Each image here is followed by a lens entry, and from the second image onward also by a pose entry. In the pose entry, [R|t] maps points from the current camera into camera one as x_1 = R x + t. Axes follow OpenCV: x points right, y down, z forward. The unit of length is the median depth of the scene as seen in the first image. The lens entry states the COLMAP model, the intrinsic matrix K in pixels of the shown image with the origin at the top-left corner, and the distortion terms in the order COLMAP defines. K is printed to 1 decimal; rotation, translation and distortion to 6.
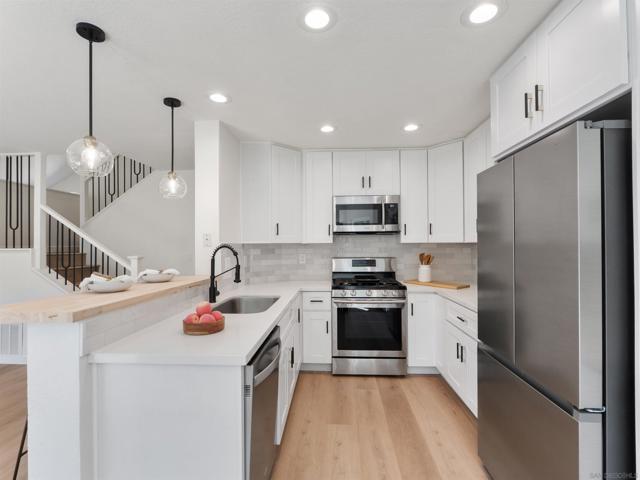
lens RADIAL K [[305.2, 0, 319.2], [0, 305.2, 242.5], [0, 0, 1]] dist [-0.002385, -0.000386]
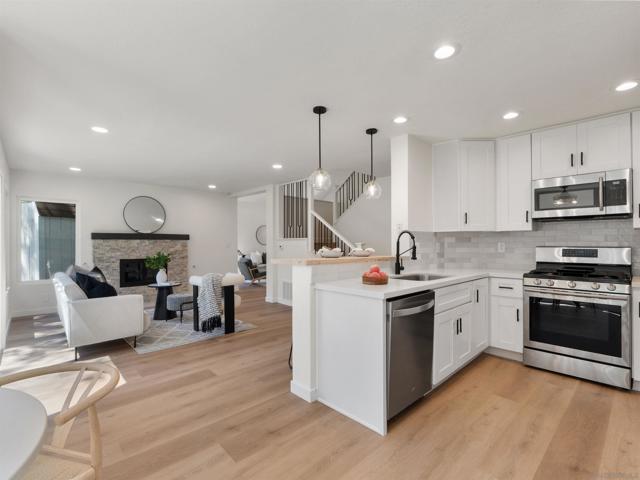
lens RADIAL K [[309.5, 0, 319.8], [0, 309.5, 241.5], [0, 0, 1]] dist [-0.001491, 0.000747]
pose [[0.729764, 0.001046, -0.683698, 0.229106], [0.001359, 0.999995, 0.002981, 0.034553], [0.683698, -0.003104, 0.729759, -0.152986]]
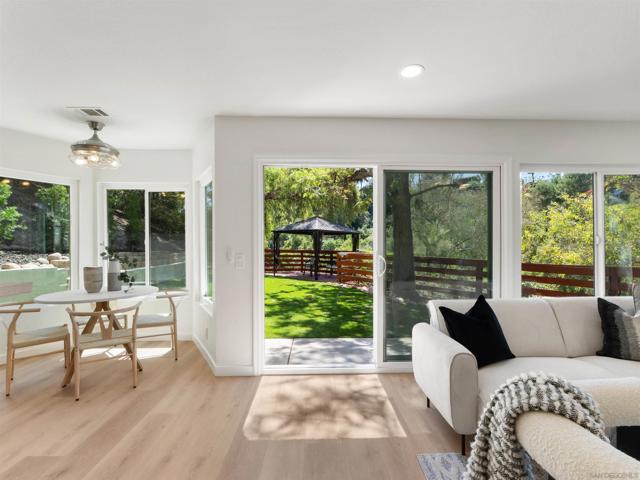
lens RADIAL K [[308.6, 0, 321.6], [0, 308.6, 246.7], [0, 0, 1]] dist [-0.000730, -0.000121]
pose [[-0.994550, 0.007324, -0.104003, -0.703149], [0.006992, 0.999969, 0.003556, 0.044053], [0.104026, 0.002810, -0.994571, 0.726170]]
